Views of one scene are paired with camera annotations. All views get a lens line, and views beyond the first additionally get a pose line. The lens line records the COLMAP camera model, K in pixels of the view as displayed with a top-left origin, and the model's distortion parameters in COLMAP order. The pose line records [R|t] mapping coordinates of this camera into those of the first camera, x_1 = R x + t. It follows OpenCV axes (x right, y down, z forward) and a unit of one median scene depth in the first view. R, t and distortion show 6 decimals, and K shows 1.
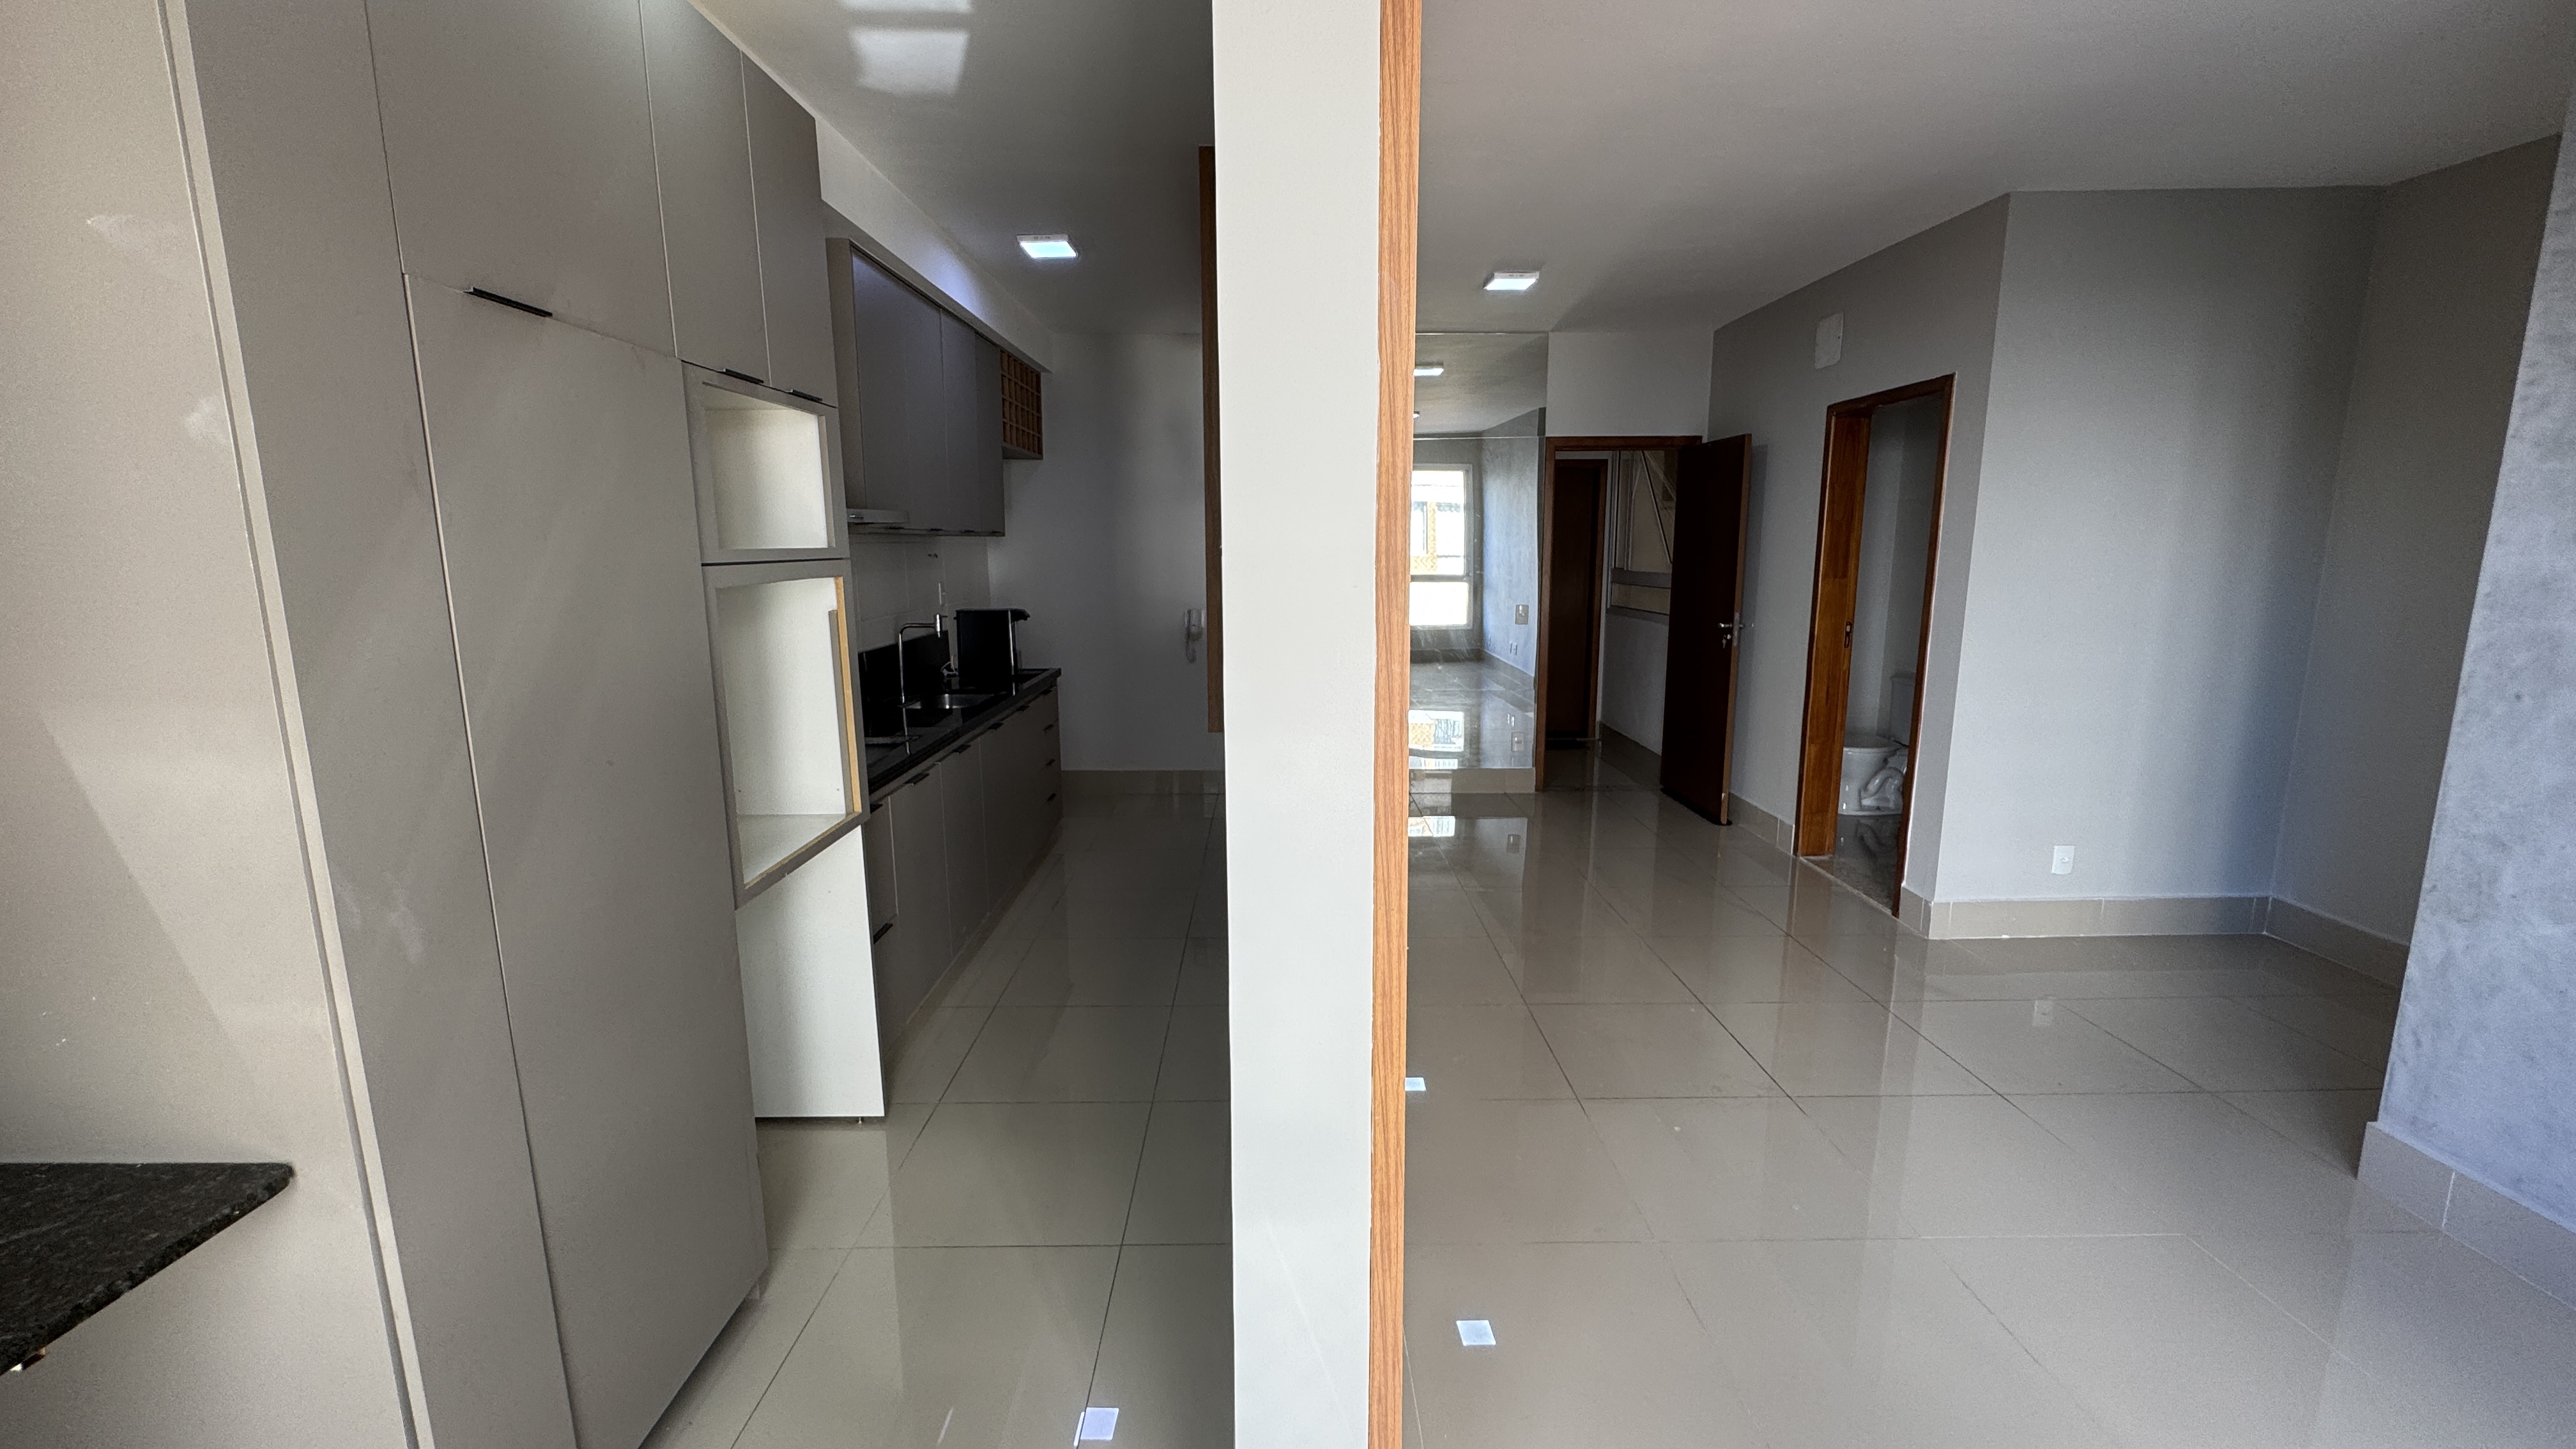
lens RADIAL K [[1025.3, 0, 1283.3], [0, 1025.3, 720.3], [0, 0, 1]] dist [-0.001244, -0.000611]
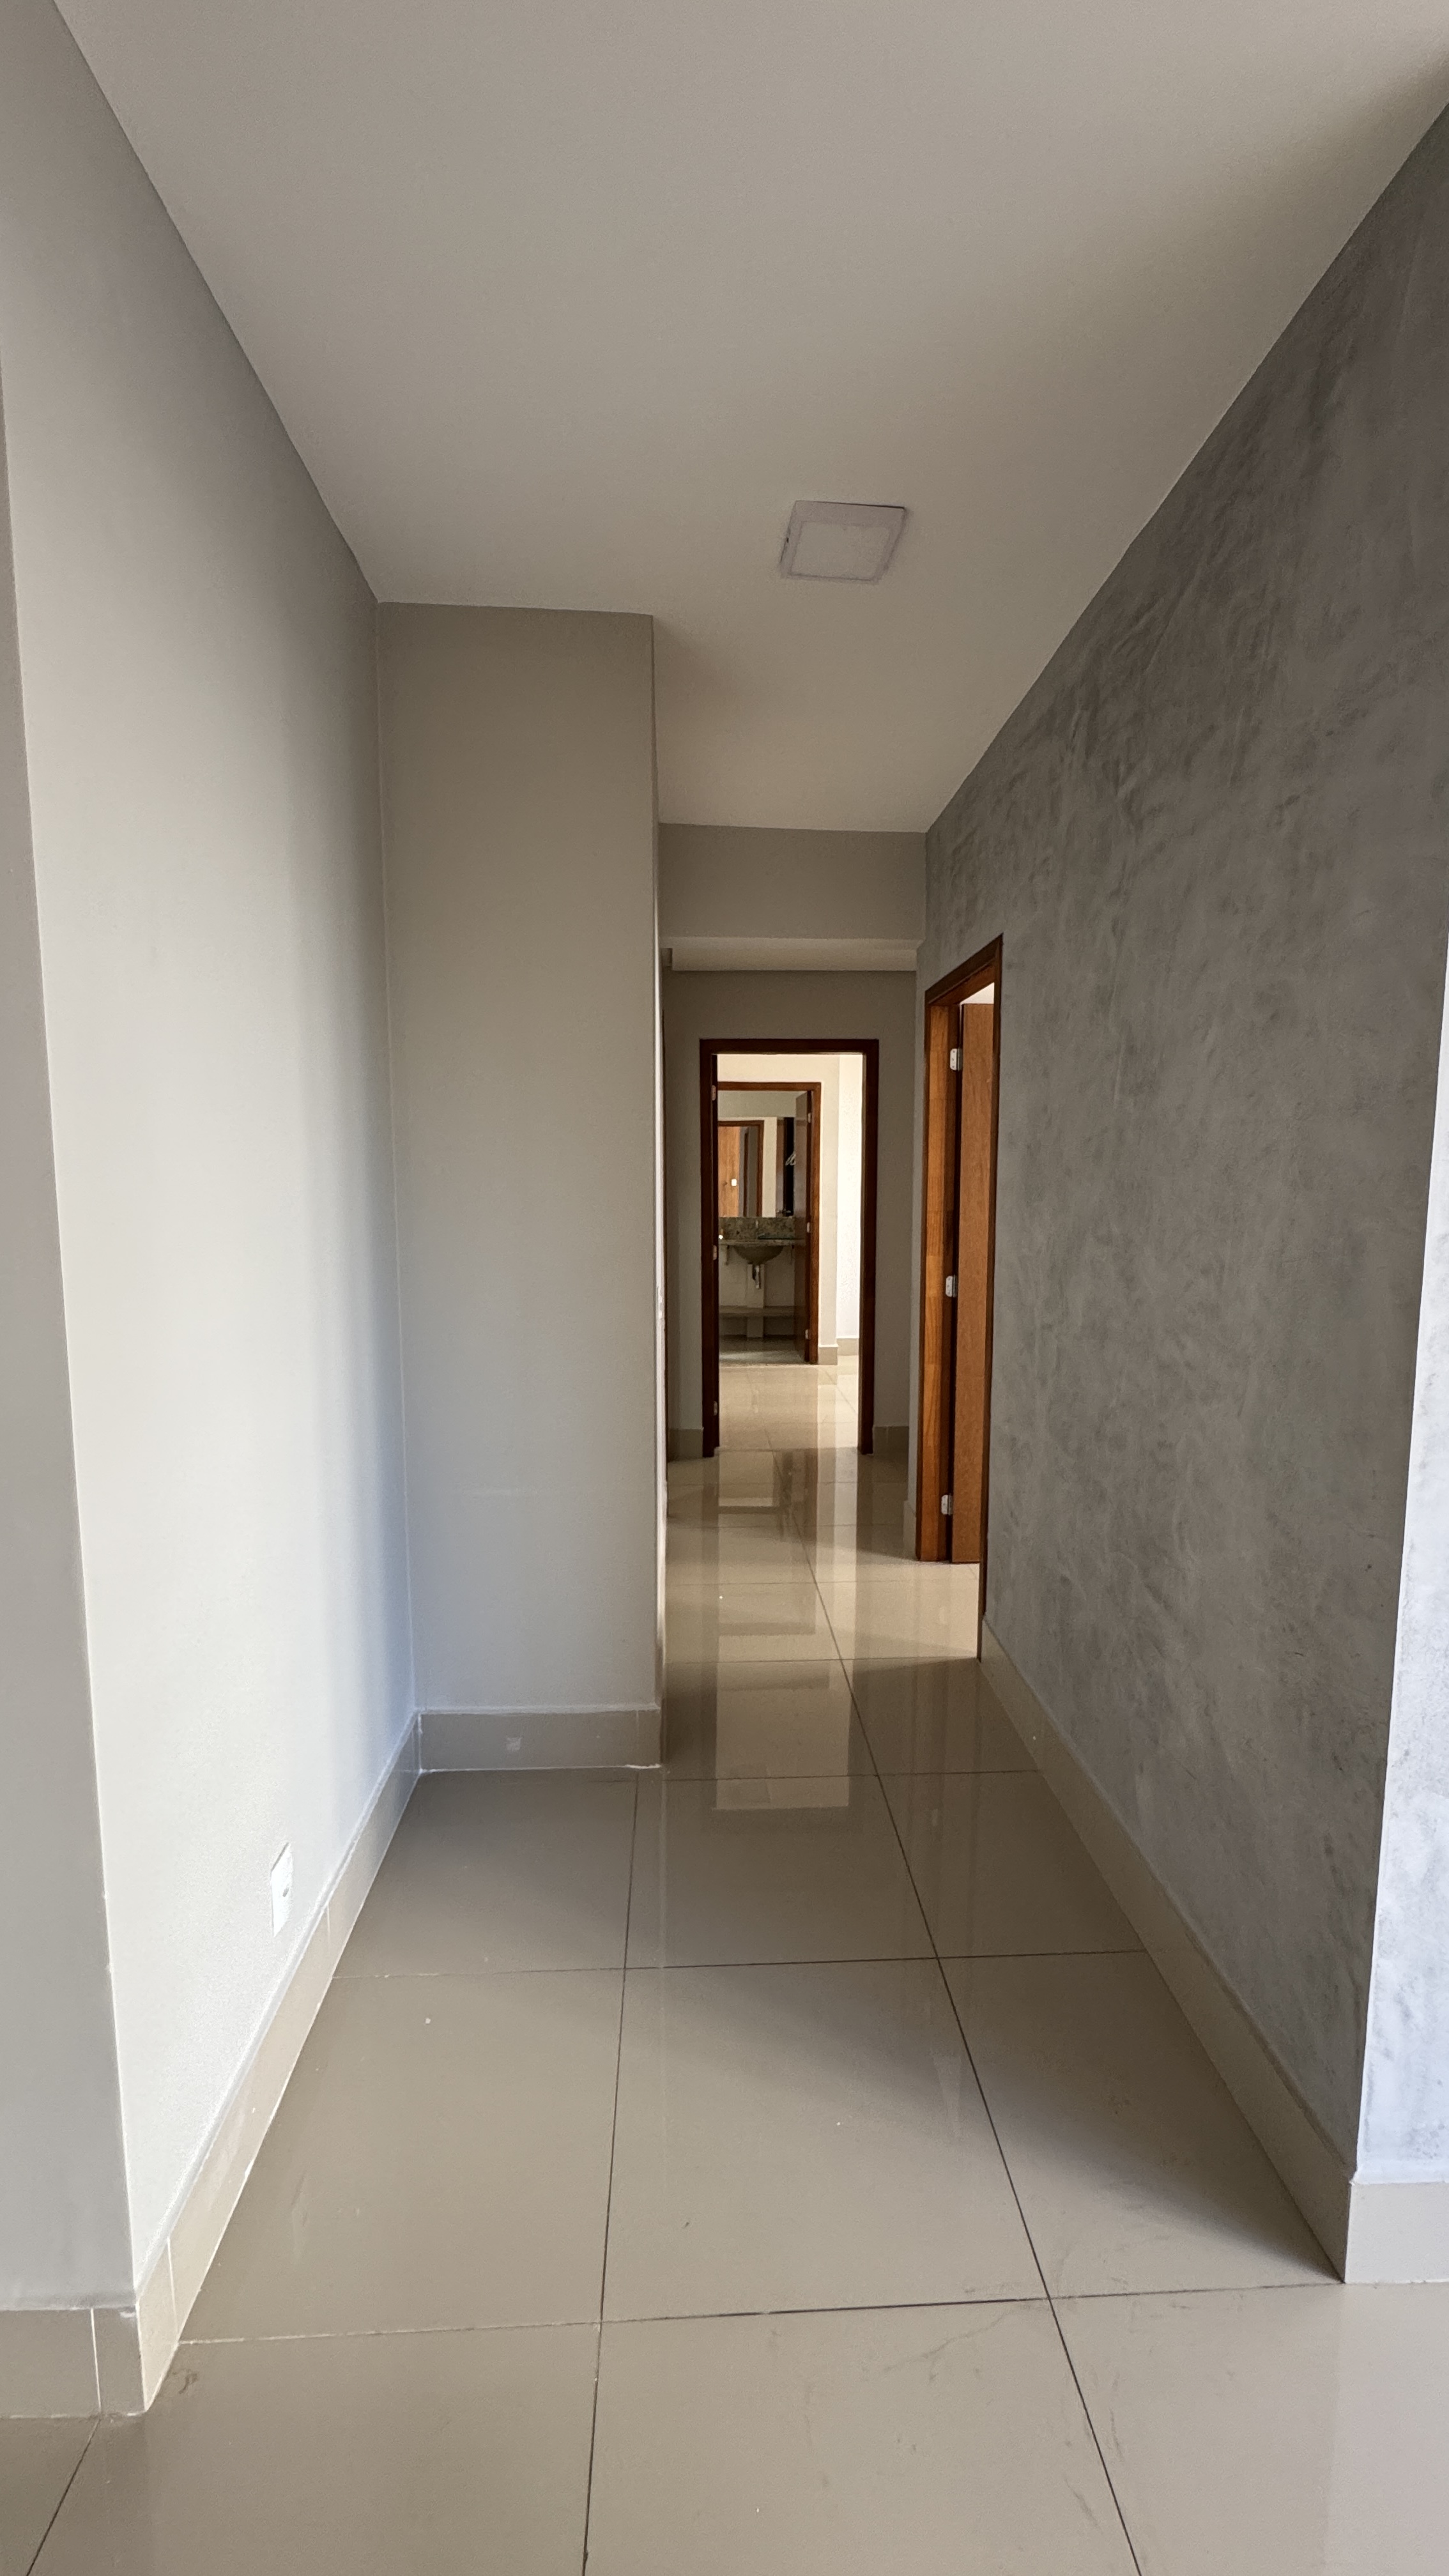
lens RADIAL K [[1025.3, 0, 720.6], [0, 1025.3, 1288.2], [0, 0, 1]] dist [-0.001244, -0.000611]
pose [[-0.031541, -0.109187, 0.993521, 0.080606], [0.173948, 0.978247, 0.113030, -0.028609], [-0.984250, 0.176386, -0.011862, 0.176758]]
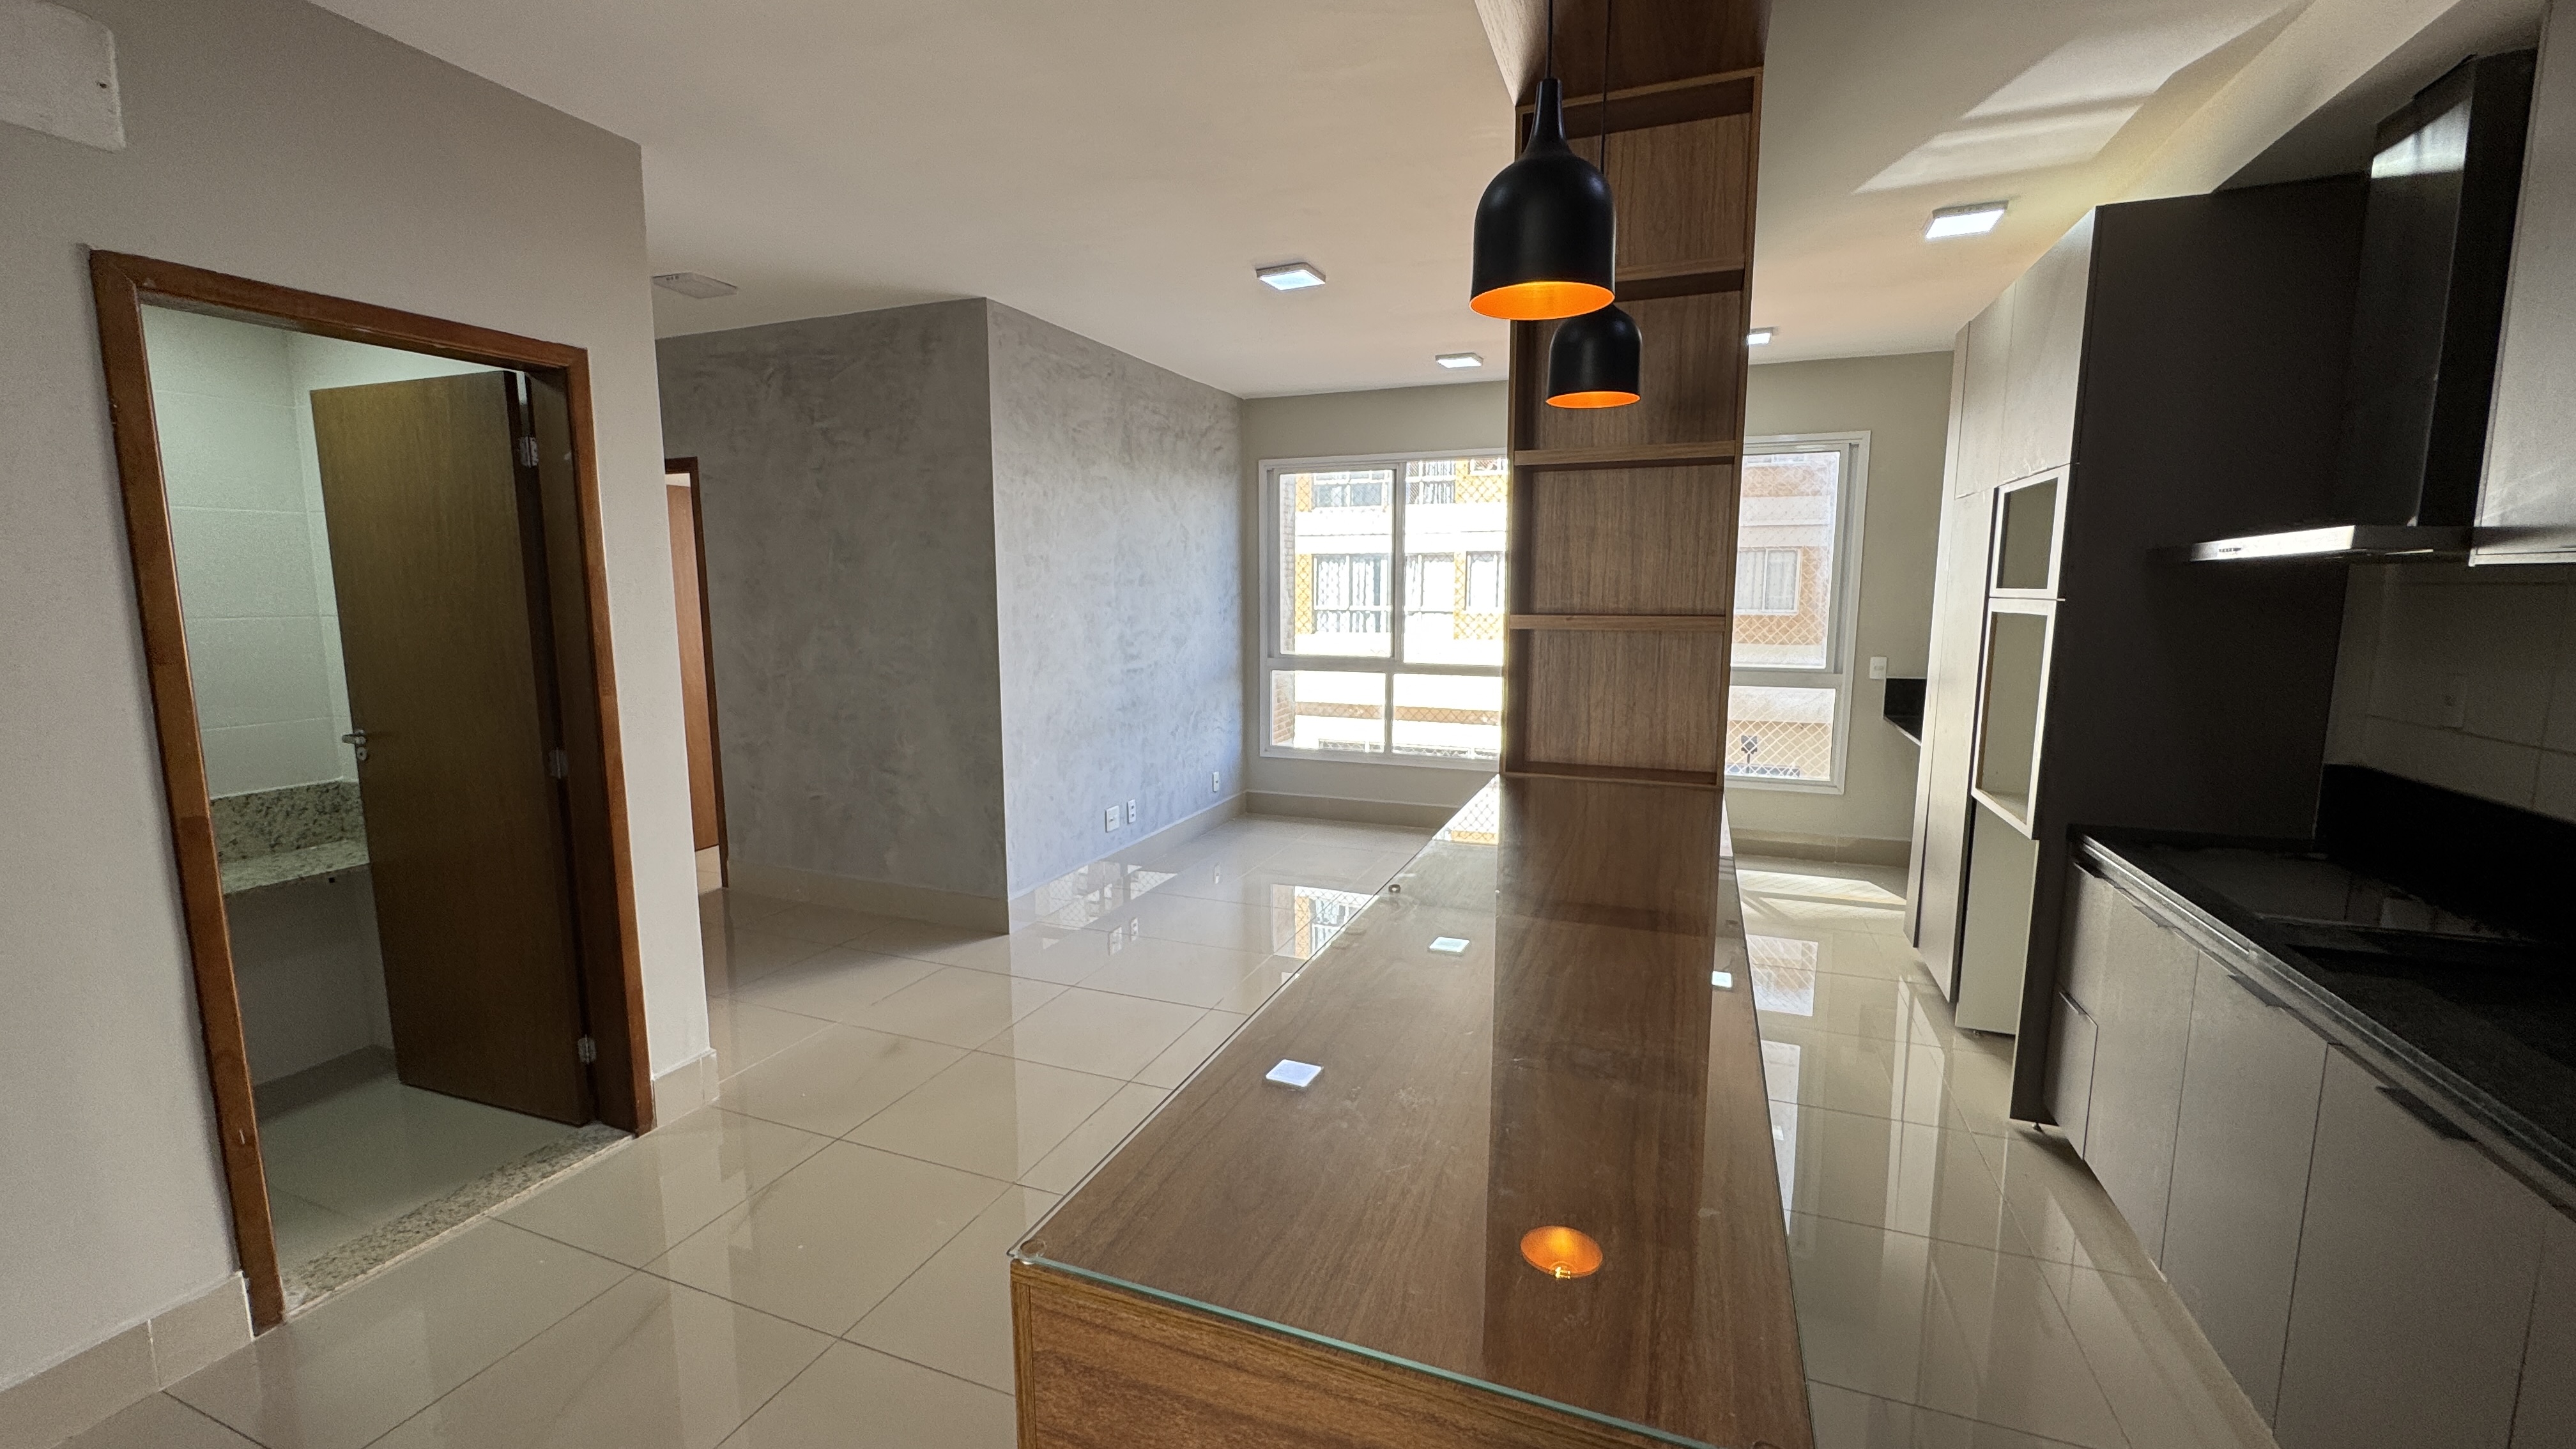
lens RADIAL K [[1025.3, 0, 1277.6], [0, 1025.3, 720.7], [0, 0, 1]] dist [-0.001244, -0.000611]
pose [[-0.925326, -0.048328, 0.376079, -0.010234], [0.066344, 0.955908, 0.286073, -0.058625], [-0.373323, 0.289661, -0.881321, 0.332005]]
